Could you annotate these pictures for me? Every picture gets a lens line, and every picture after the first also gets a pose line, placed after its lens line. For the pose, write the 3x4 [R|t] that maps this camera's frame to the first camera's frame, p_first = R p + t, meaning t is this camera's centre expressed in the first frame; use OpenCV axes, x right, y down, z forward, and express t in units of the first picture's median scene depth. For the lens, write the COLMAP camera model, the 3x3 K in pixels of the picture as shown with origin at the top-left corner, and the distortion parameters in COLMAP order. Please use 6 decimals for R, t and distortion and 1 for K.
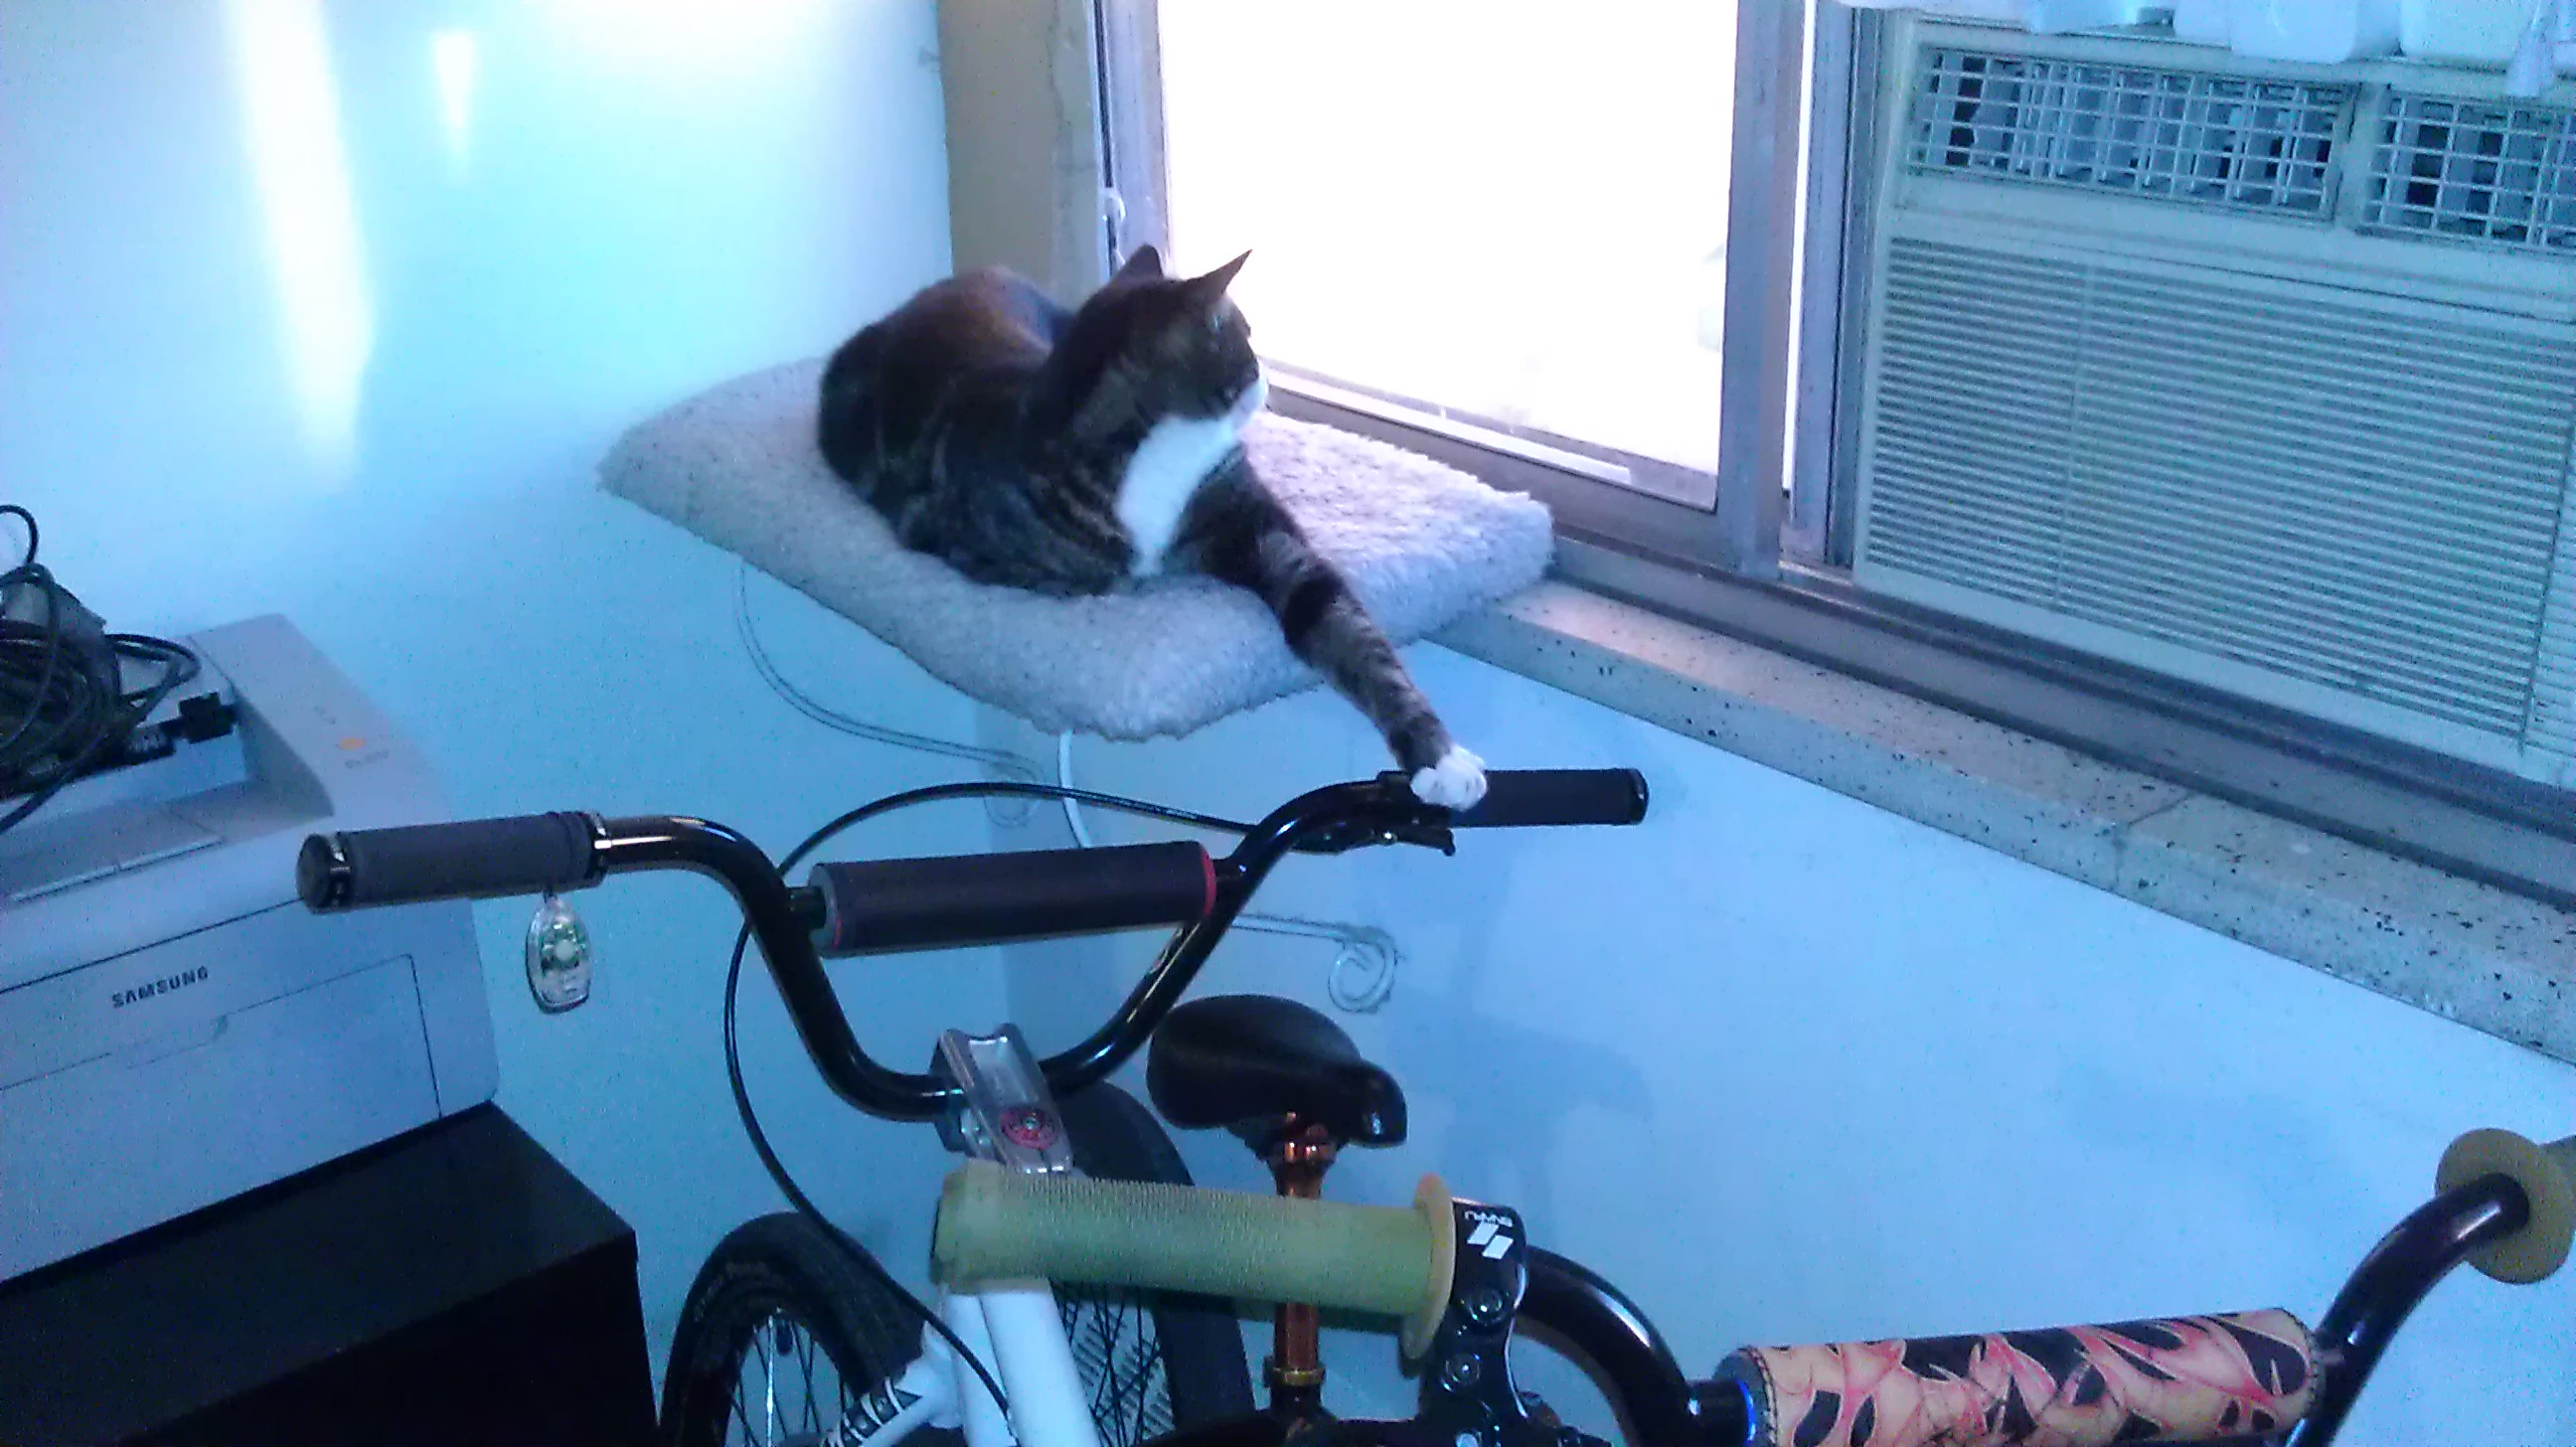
lens RADIAL K [[2401.8, 0, 1288.0], [0, 2401.8, 723.5], [0, 0, 1]] dist [-0.017430, -0.000480]
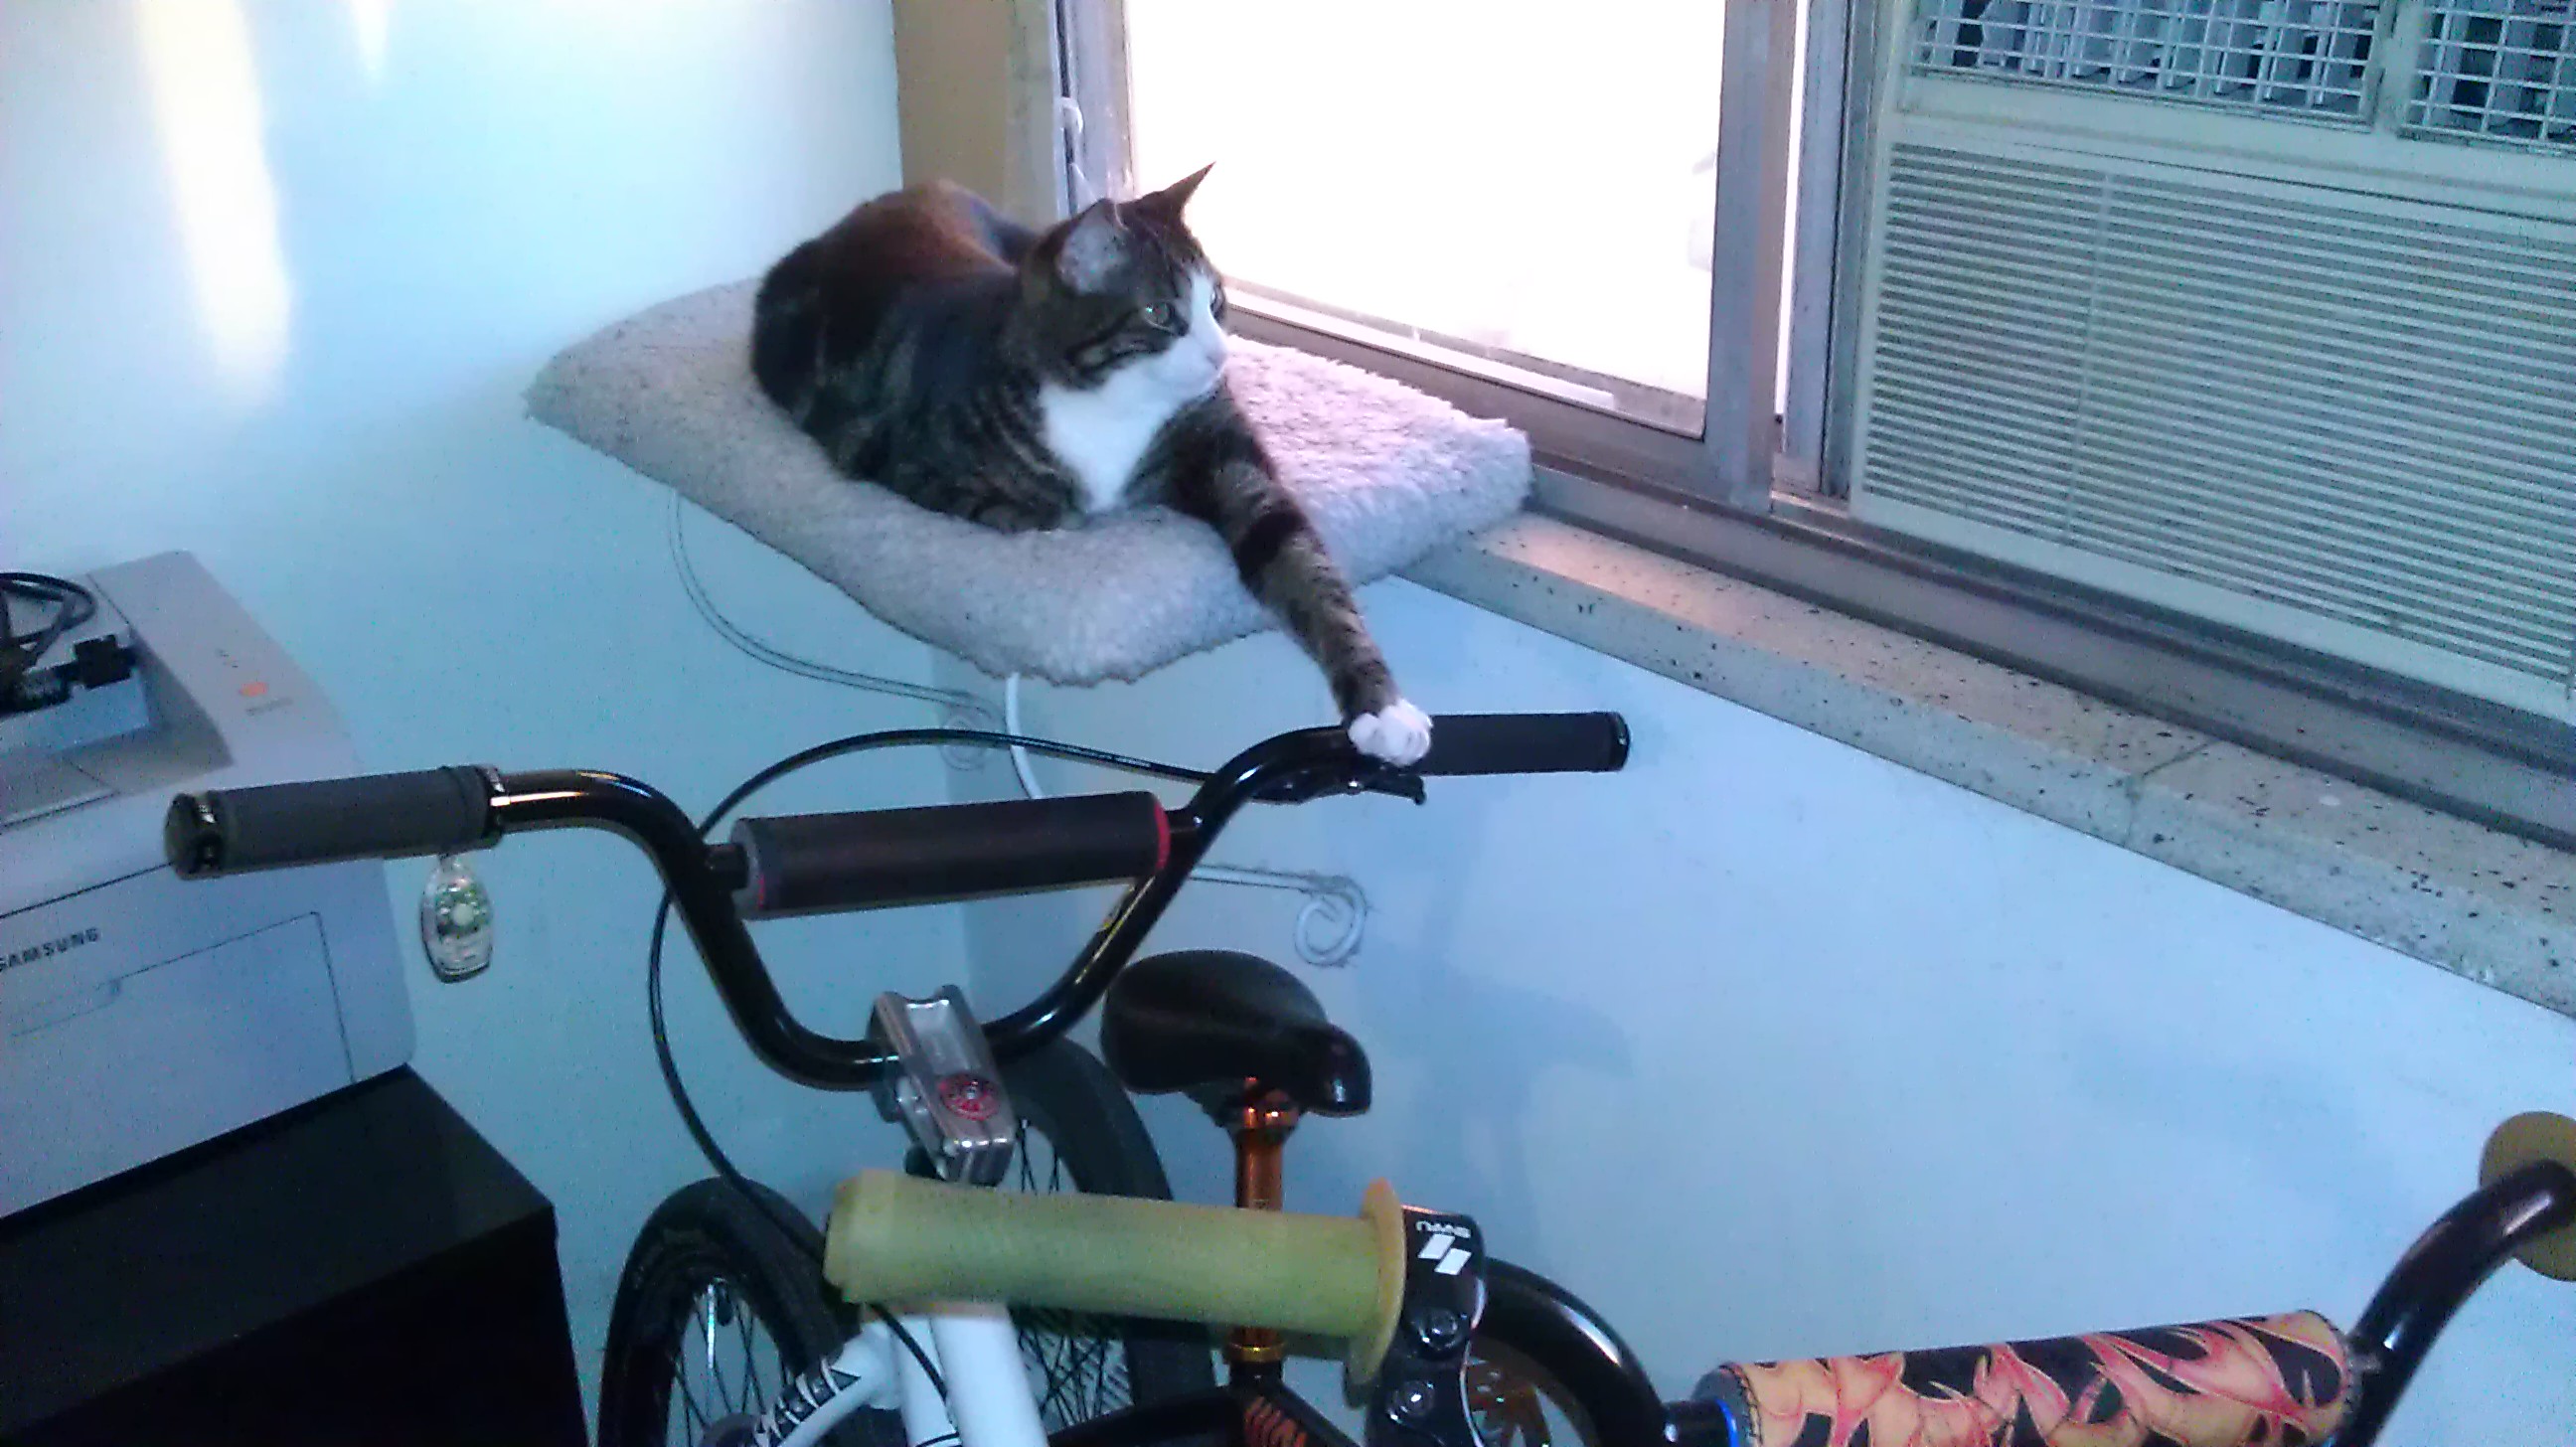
lens RADIAL K [[2262.0, 0, 1288.0], [0, 2262.0, 723.5], [0, 0, 1]] dist [-0.005687, -0.019580]
pose [[0.999971, -0.000989, -0.007505, 0.023200], [0.001278, 0.999252, 0.038661, -0.012001], [0.007461, -0.038670, 0.999224, 0.115023]]
